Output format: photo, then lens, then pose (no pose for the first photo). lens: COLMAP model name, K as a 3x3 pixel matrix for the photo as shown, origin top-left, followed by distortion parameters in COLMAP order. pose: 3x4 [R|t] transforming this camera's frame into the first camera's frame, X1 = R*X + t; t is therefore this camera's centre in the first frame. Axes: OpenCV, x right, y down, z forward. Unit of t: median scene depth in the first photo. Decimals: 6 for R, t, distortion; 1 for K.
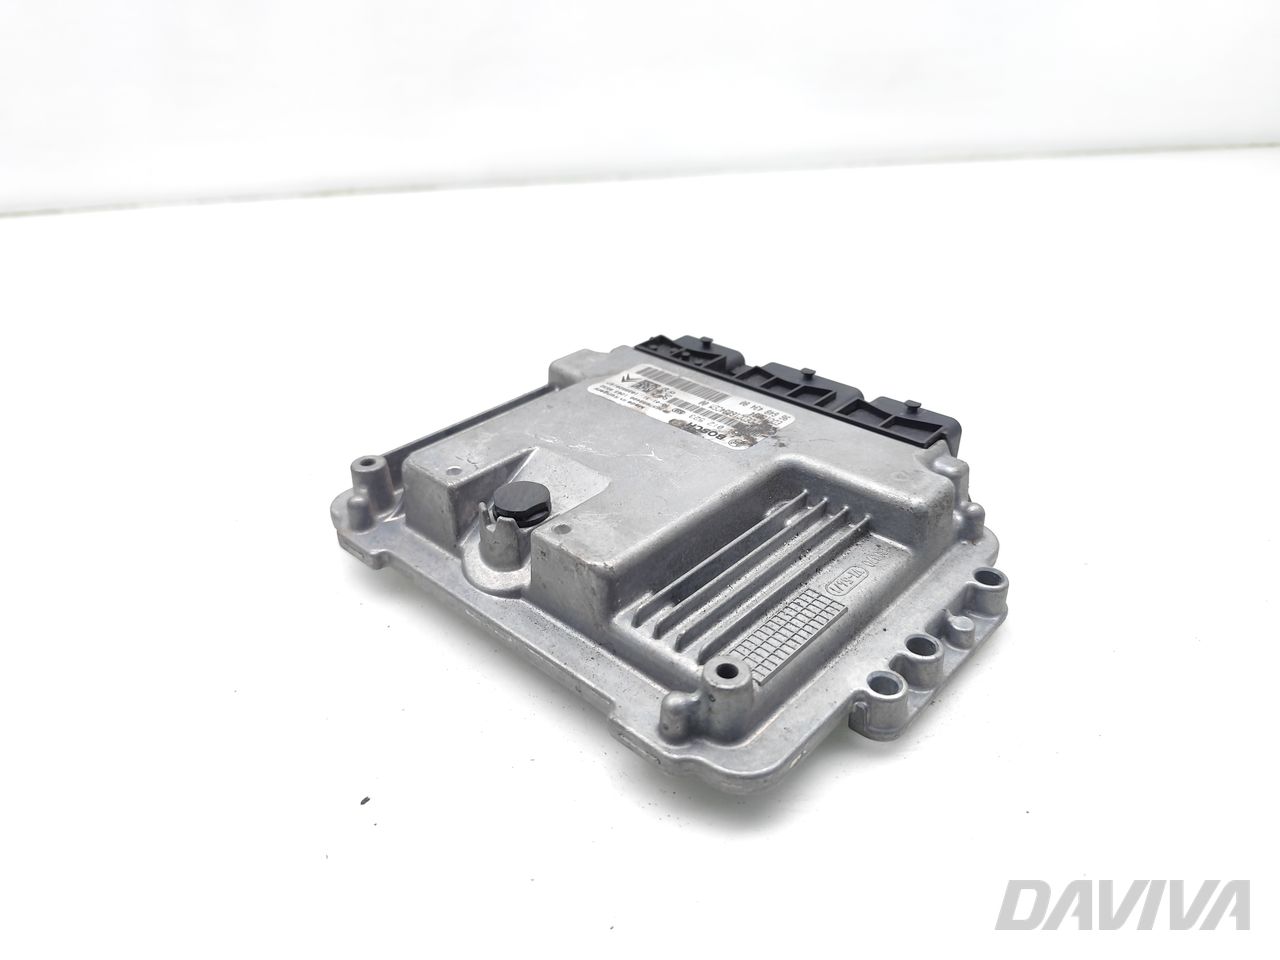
lens RADIAL K [[909.5, 0, 640.0], [0, 909.5, 480.0], [0, 0, 1]] dist [0.037034, -0.003716]
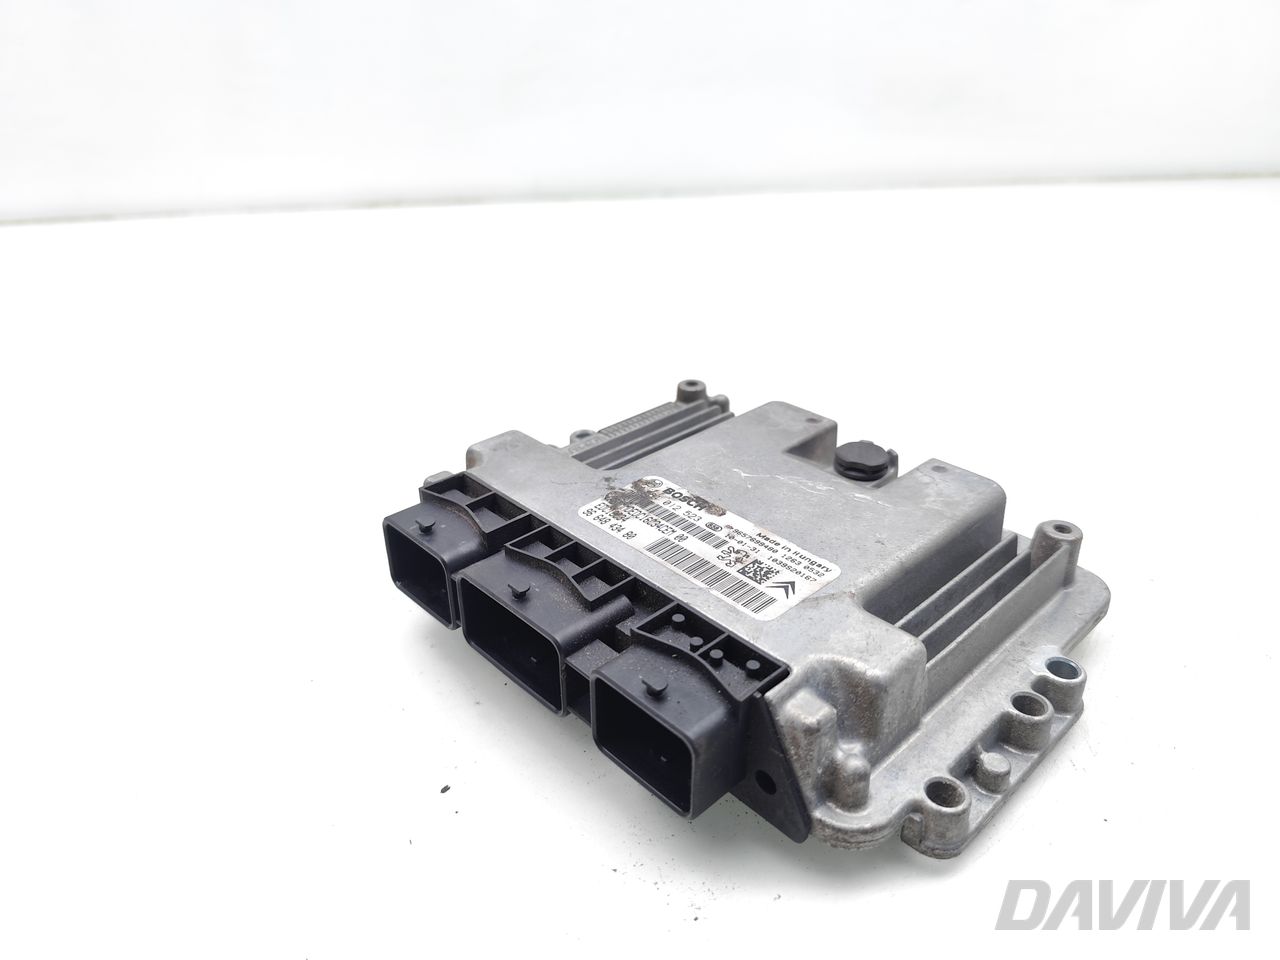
lens RADIAL K [[859.6, 0, 634.9], [0, 859.6, 511.4], [0, 0, 1]] dist [0.051081, -0.000510]
pose [[-0.997317, -0.012493, 0.072126, 0.058605], [0.058005, 0.466150, 0.882802, -0.778278], [-0.044651, 0.884617, -0.464175, 1.374041]]
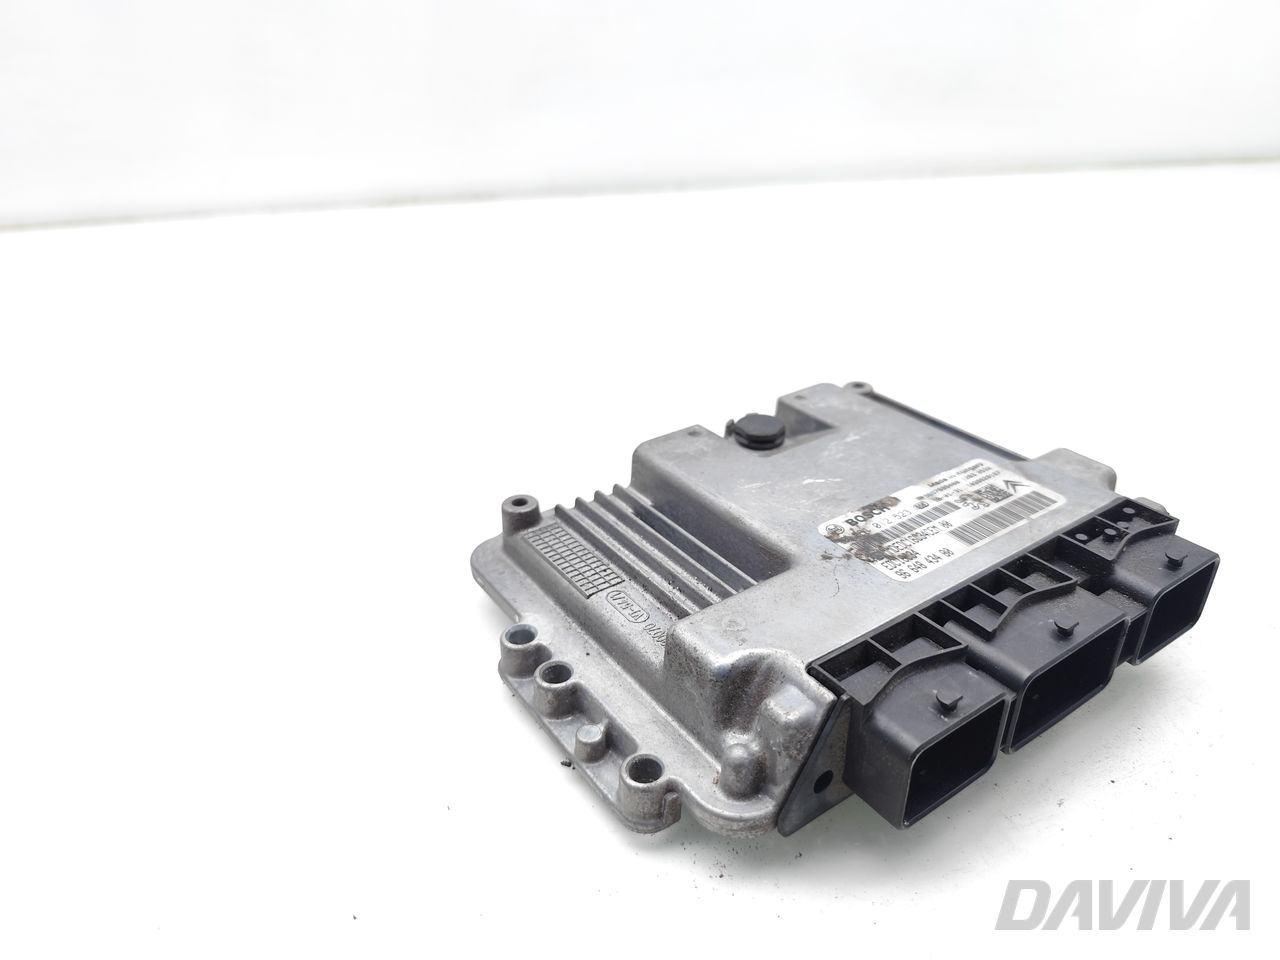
lens RADIAL K [[909.5, 0, 640.0], [0, 909.5, 480.0], [0, 0, 1]] dist [0.037034, -0.003716]
pose [[-0.215581, 0.497579, -0.840202, 0.809989], [-0.483143, 0.693383, 0.534596, -0.425153], [0.848586, 0.521187, 0.090921, 0.704926]]
